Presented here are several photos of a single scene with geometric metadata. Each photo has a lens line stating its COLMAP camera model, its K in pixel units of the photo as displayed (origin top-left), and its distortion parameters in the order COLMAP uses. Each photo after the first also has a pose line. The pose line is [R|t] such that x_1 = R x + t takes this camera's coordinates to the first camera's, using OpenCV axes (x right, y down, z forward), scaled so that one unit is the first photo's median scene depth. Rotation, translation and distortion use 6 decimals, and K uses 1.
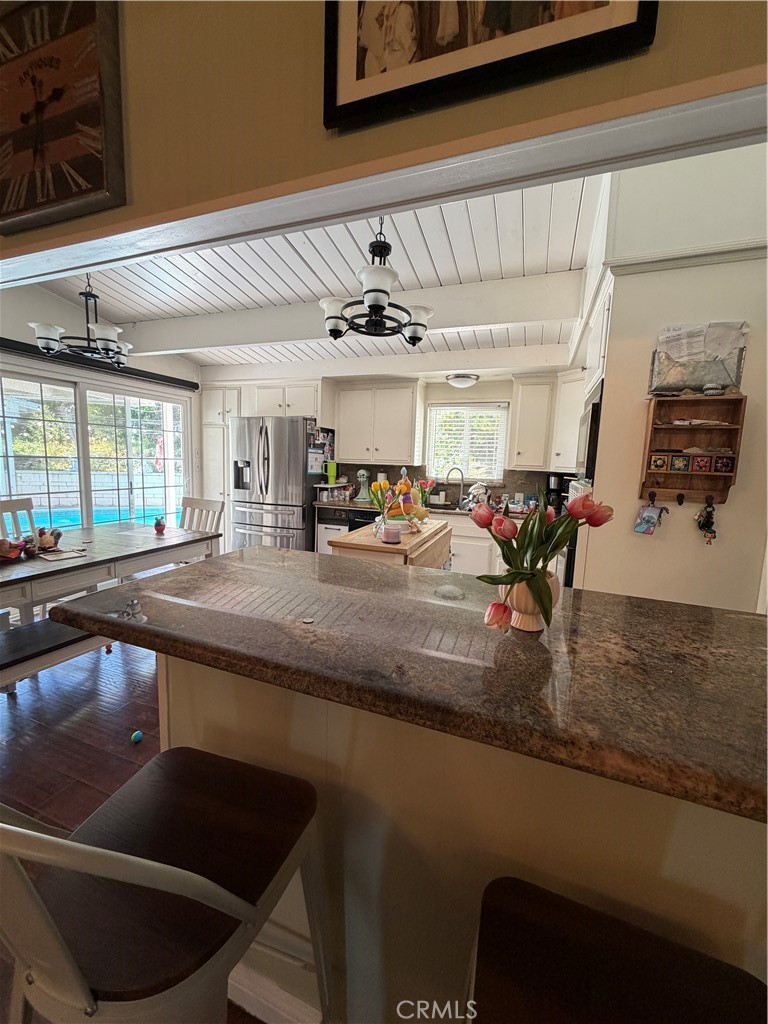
lens RADIAL K [[409.9, 0, 384.0], [0, 409.9, 512.0], [0, 0, 1]] dist [-0.000131, 0.000012]
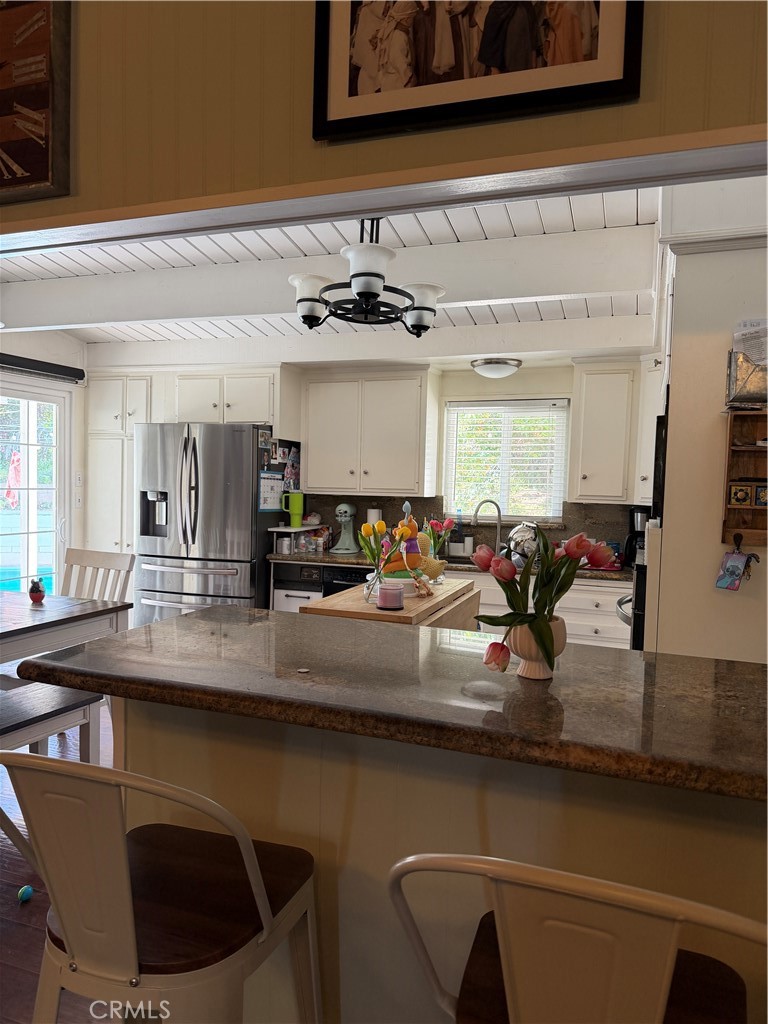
lens RADIAL K [[715.0, 0, 384.0], [0, 715.0, 512.0], [0, 0, 1]] dist [0.001188, 0.000475]
pose [[0.999909, -0.007320, 0.011354, -0.003751], [0.008283, 0.996157, -0.087189, 0.011445], [-0.010672, 0.087275, 0.996127, -0.171637]]
